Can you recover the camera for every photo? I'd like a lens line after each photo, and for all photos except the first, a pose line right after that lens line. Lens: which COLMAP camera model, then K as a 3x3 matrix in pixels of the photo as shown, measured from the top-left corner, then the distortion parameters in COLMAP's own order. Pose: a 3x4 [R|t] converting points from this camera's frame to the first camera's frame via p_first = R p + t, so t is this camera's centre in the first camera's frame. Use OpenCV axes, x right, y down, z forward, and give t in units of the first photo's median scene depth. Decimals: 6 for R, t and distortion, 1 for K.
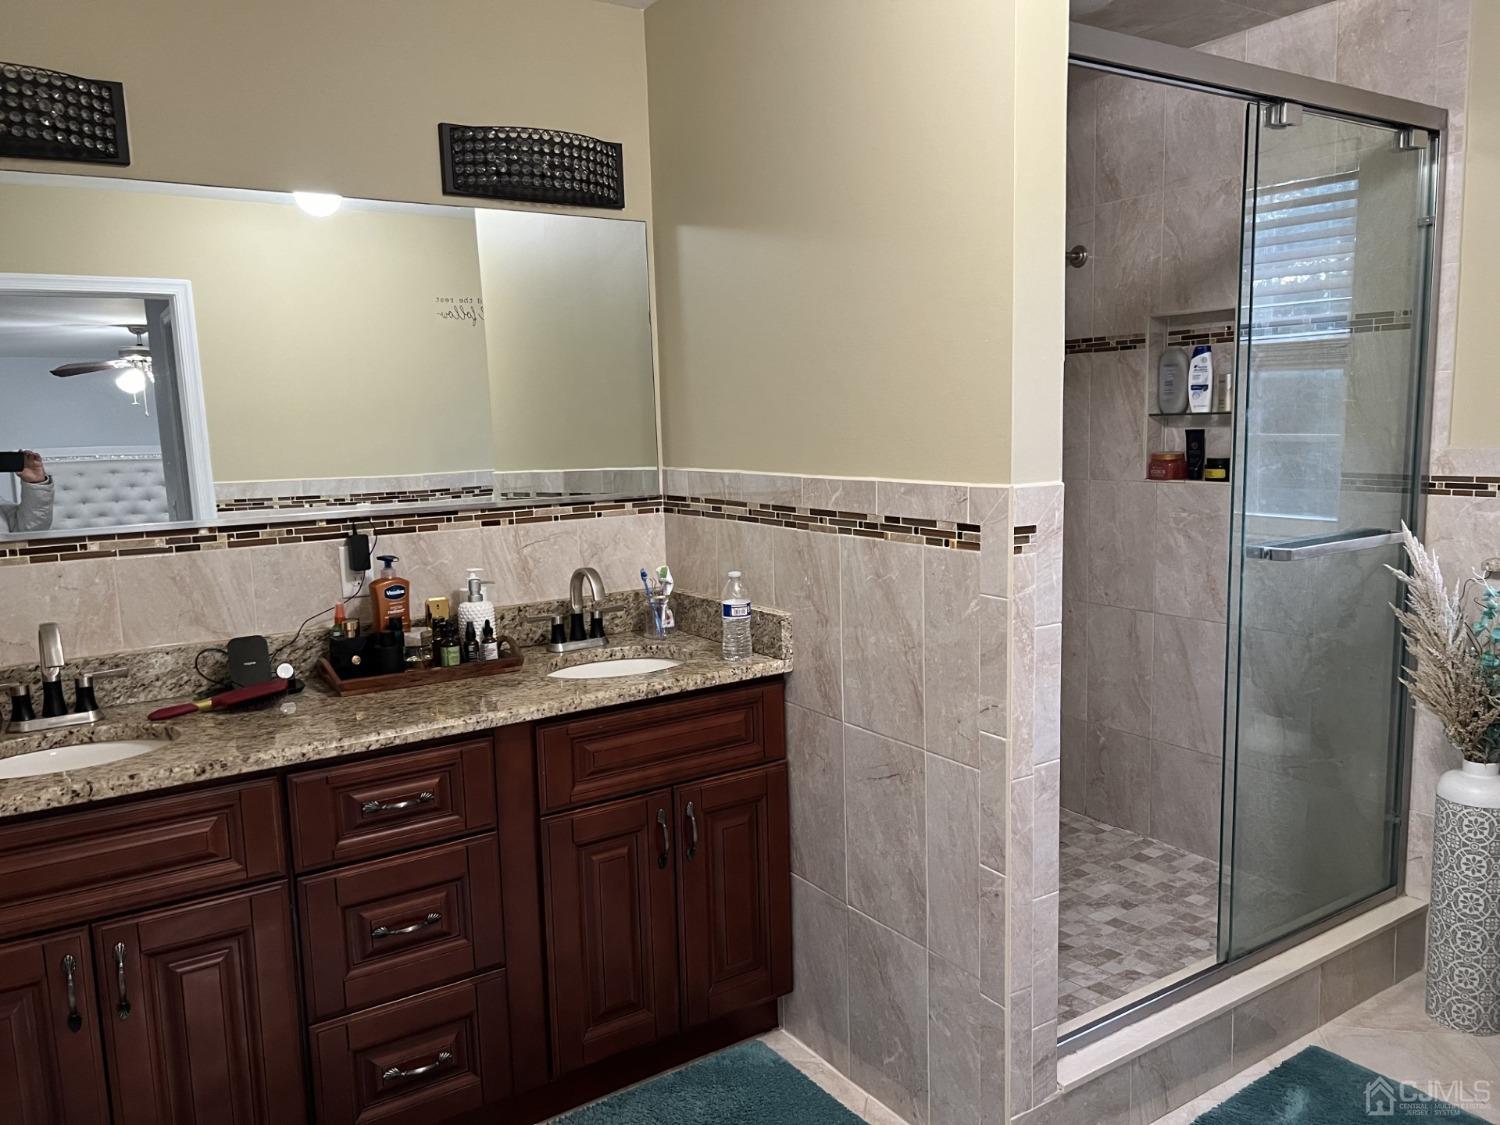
lens RADIAL K [[1120.5, 0, 746.0], [0, 1120.5, 552.7], [0, 0, 1]] dist [0.061178, -0.091117]
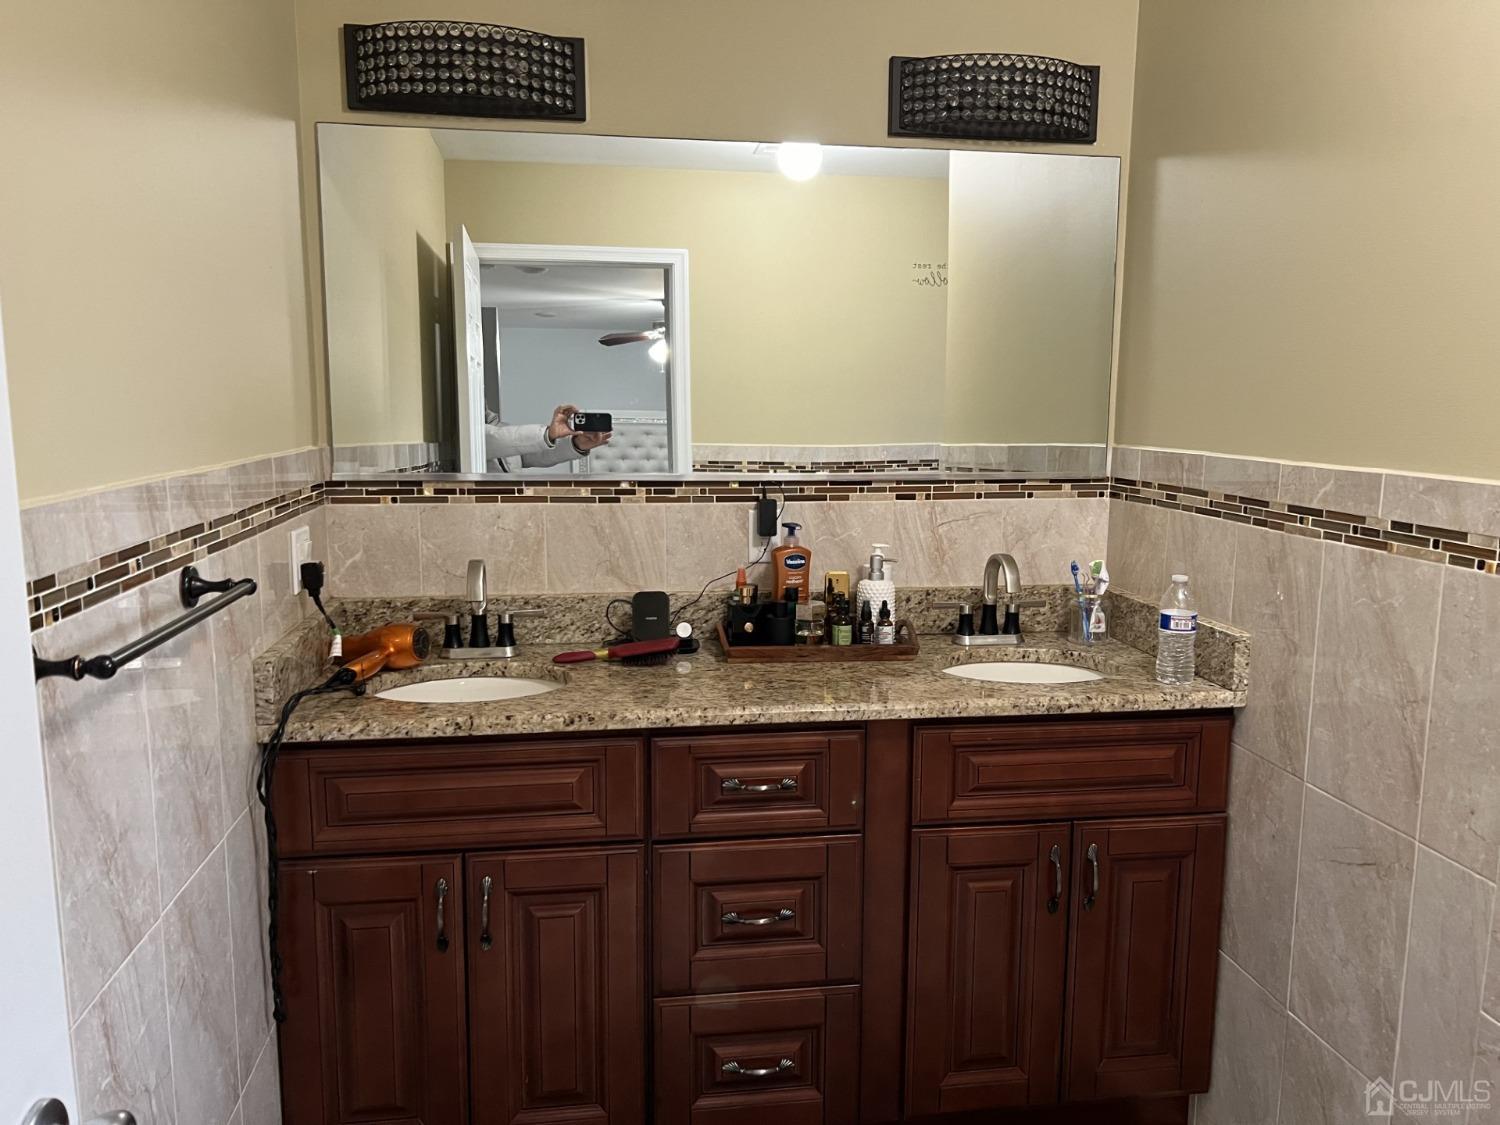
lens RADIAL K [[1143.1, 0, 730.6], [0, 1143.1, 558.2], [0, 0, 1]] dist [0.066740, -0.108432]
pose [[0.908359, 0.092025, -0.407941, 0.034961], [-0.082534, 0.995751, 0.040848, -0.002697], [0.409967, -0.003436, 0.912094, 0.103547]]
